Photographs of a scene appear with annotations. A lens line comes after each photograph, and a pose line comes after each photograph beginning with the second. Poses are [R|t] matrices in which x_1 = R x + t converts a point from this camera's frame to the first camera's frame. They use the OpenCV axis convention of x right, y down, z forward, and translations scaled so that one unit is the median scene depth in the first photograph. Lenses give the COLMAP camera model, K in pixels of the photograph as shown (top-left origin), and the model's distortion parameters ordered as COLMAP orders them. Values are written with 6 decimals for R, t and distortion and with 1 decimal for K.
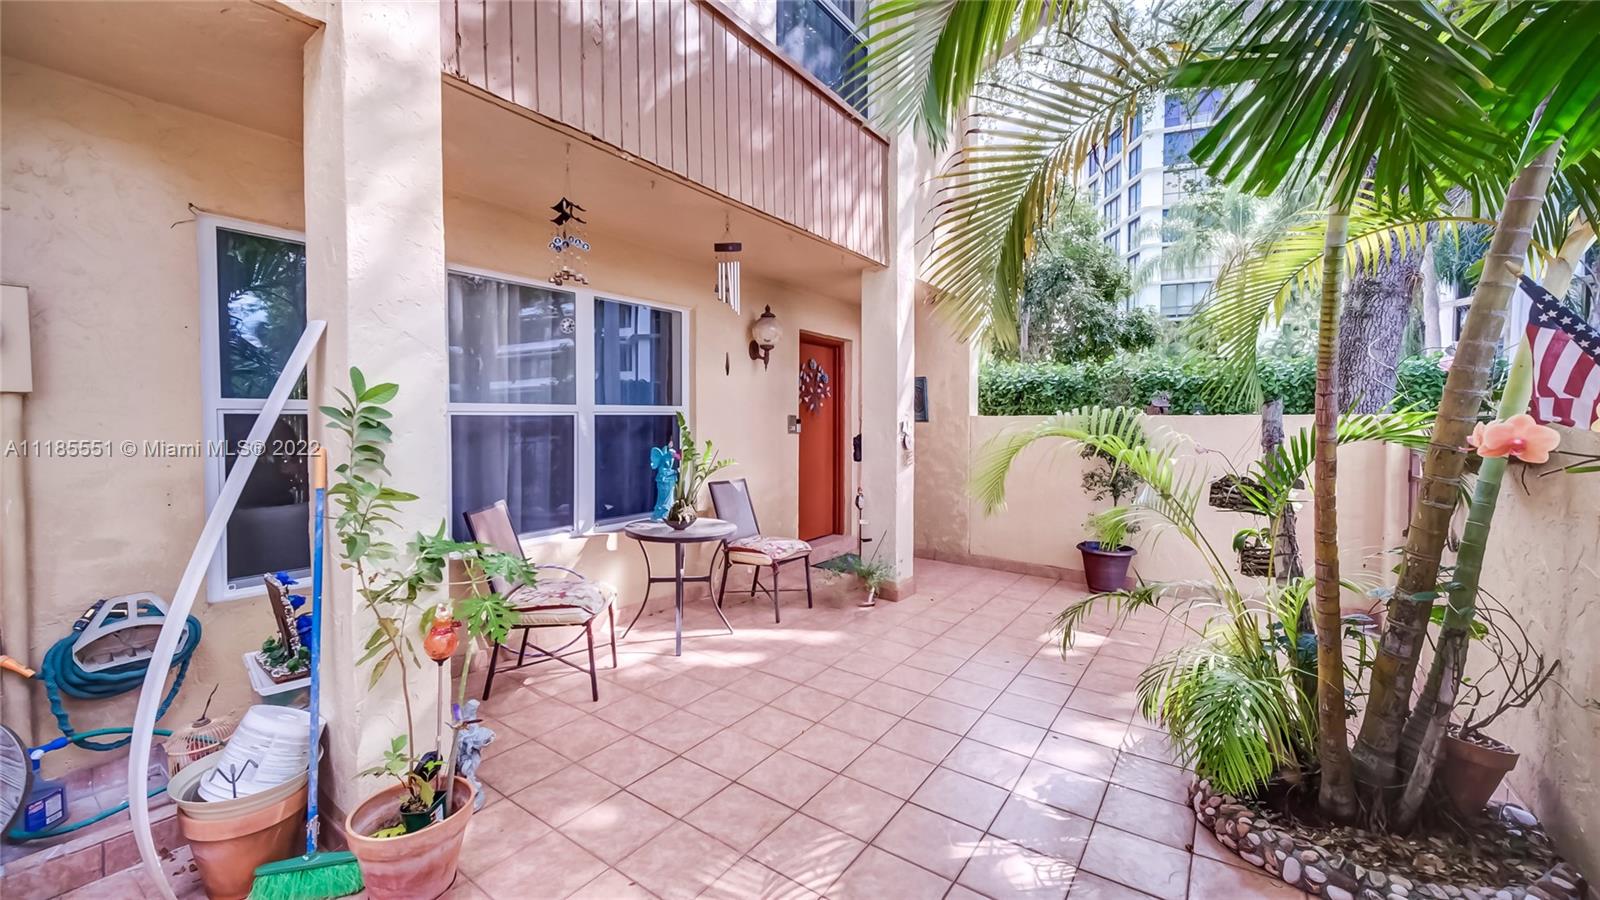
lens RADIAL K [[639.1, 0, 796.3], [0, 639.1, 445.0], [0, 0, 1]] dist [-0.001871, 0.000535]
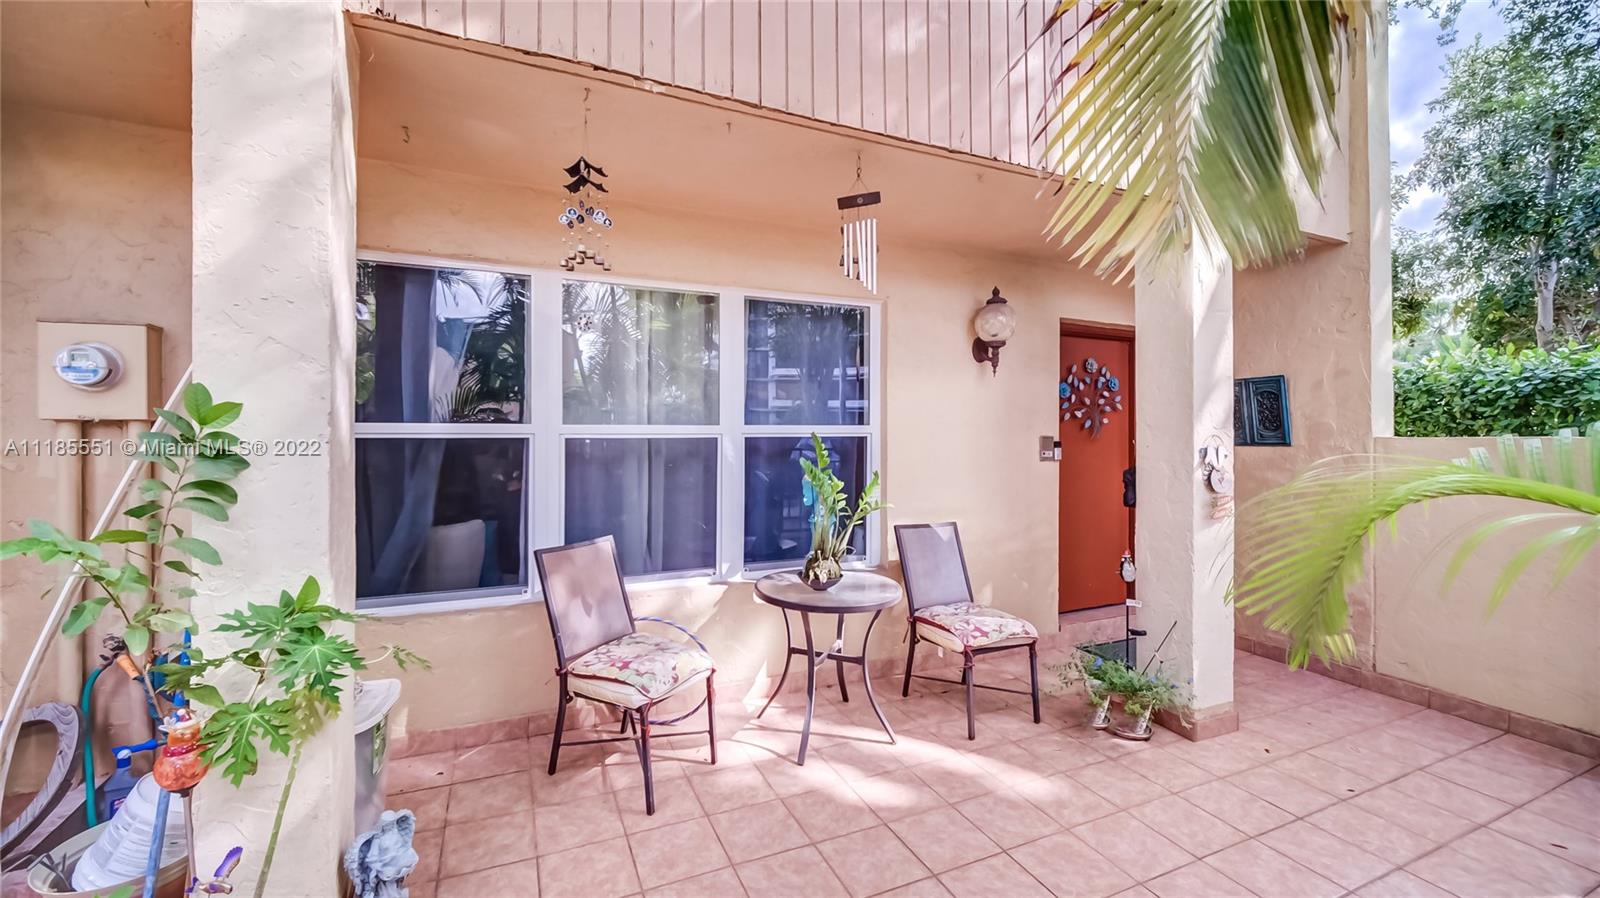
lens RADIAL K [[639.1, 0, 802.3], [0, 639.1, 439.5], [0, 0, 1]] dist [-0.001871, 0.000535]
pose [[0.859386, 0.002859, -0.511319, 0.165436], [-0.021837, 0.999277, -0.031115, -0.018553], [0.510861, 0.037906, 0.858827, 0.305444]]
